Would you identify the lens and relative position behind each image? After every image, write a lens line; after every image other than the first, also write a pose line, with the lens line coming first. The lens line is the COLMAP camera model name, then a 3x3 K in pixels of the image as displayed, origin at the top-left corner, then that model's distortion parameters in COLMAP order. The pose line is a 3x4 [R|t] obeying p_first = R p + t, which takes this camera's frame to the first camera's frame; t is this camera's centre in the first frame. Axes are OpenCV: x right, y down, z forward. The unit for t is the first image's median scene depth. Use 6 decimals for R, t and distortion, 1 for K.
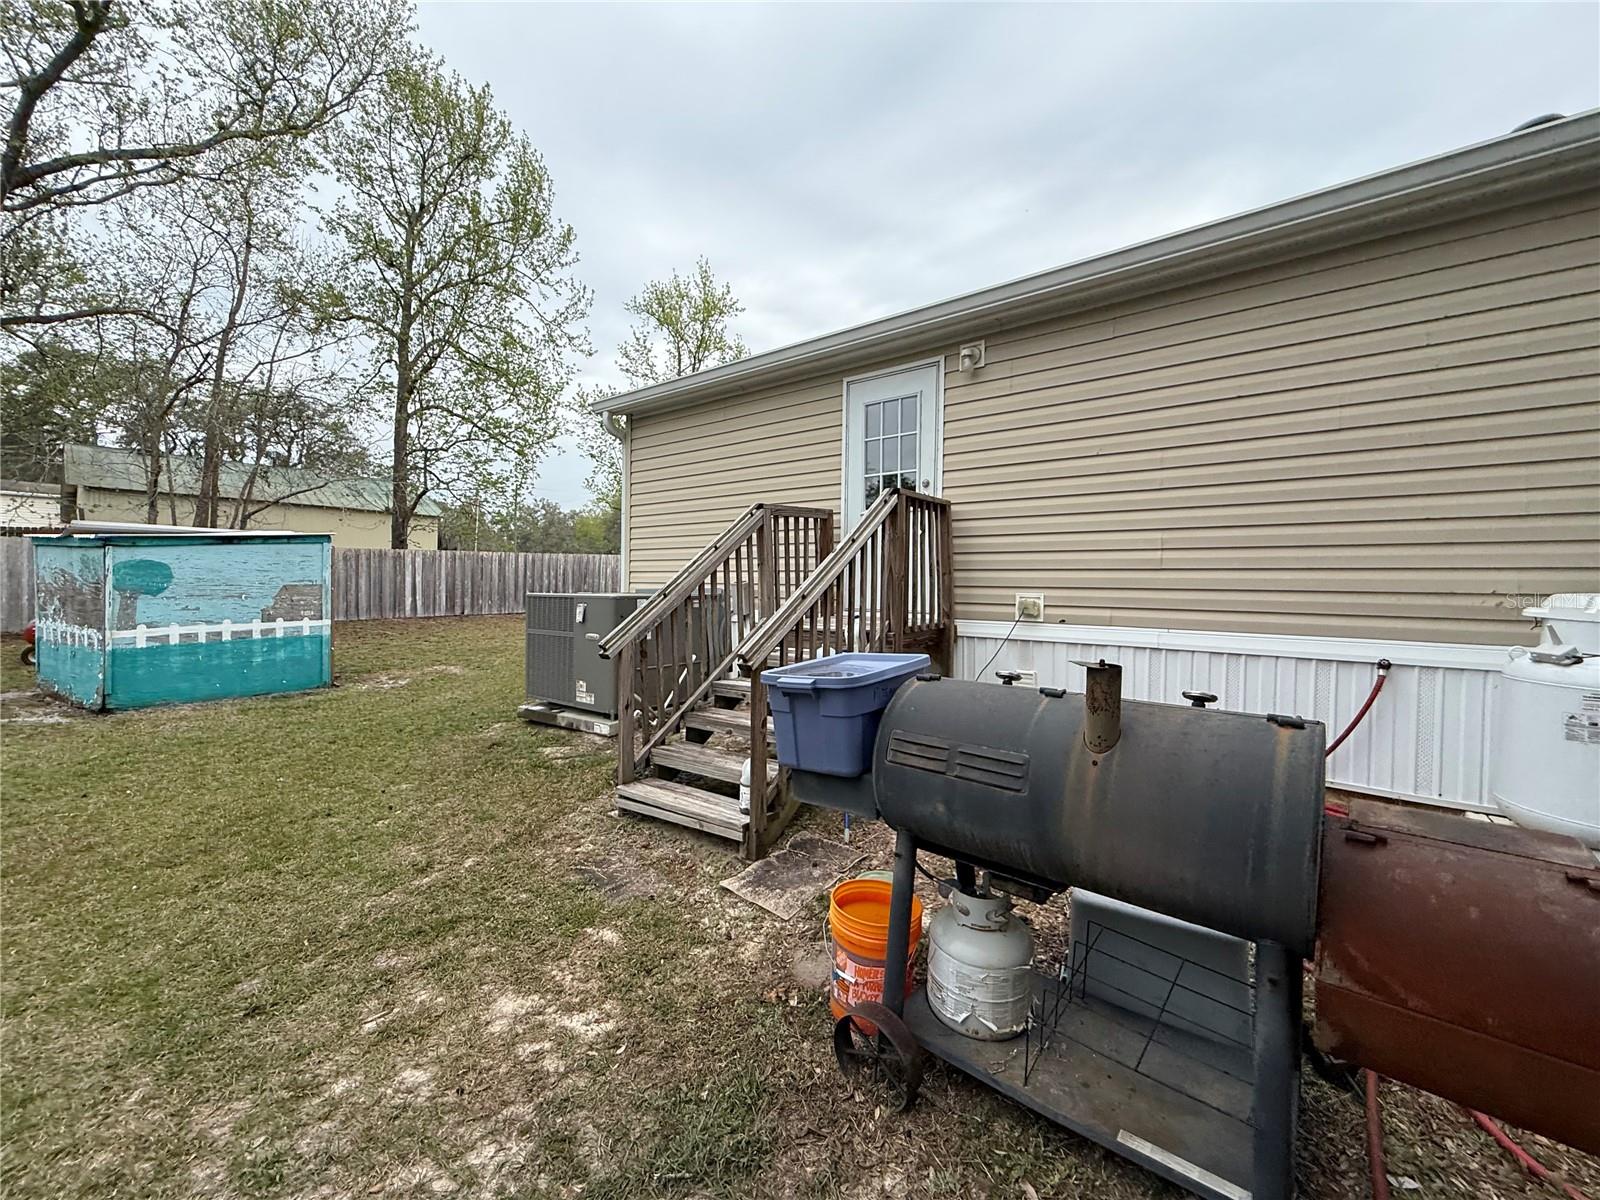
lens RADIAL K [[651.0, 0, 800.0], [0, 651.0, 600.0], [0, 0, 1]] dist [-0.000559, -0.000050]
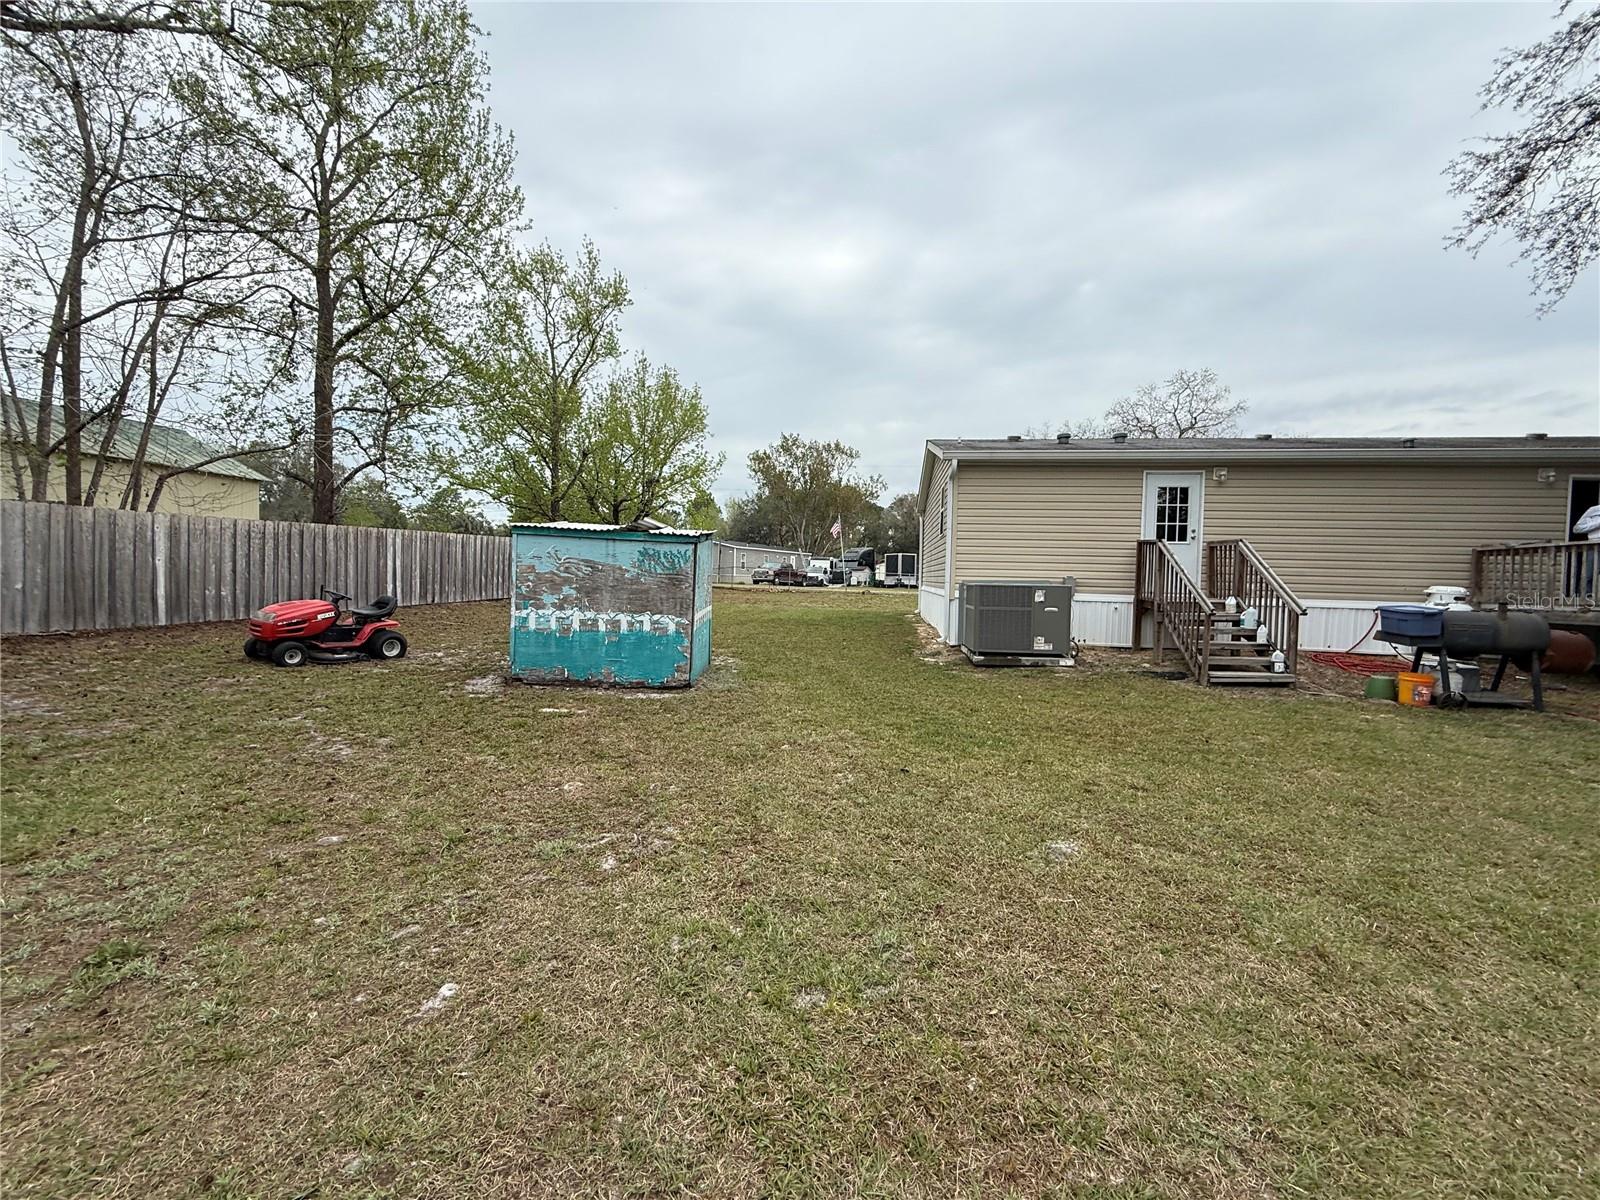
lens RADIAL K [[651.0, 0, 800.0], [0, 651.0, 600.0], [0, 0, 1]] dist [-0.000559, -0.000050]
pose [[0.848058, -0.015363, 0.529681, -0.626921], [0.001169, 0.999631, 0.027121, -0.005775], [-0.529902, -0.022381, 0.847763, -0.031004]]
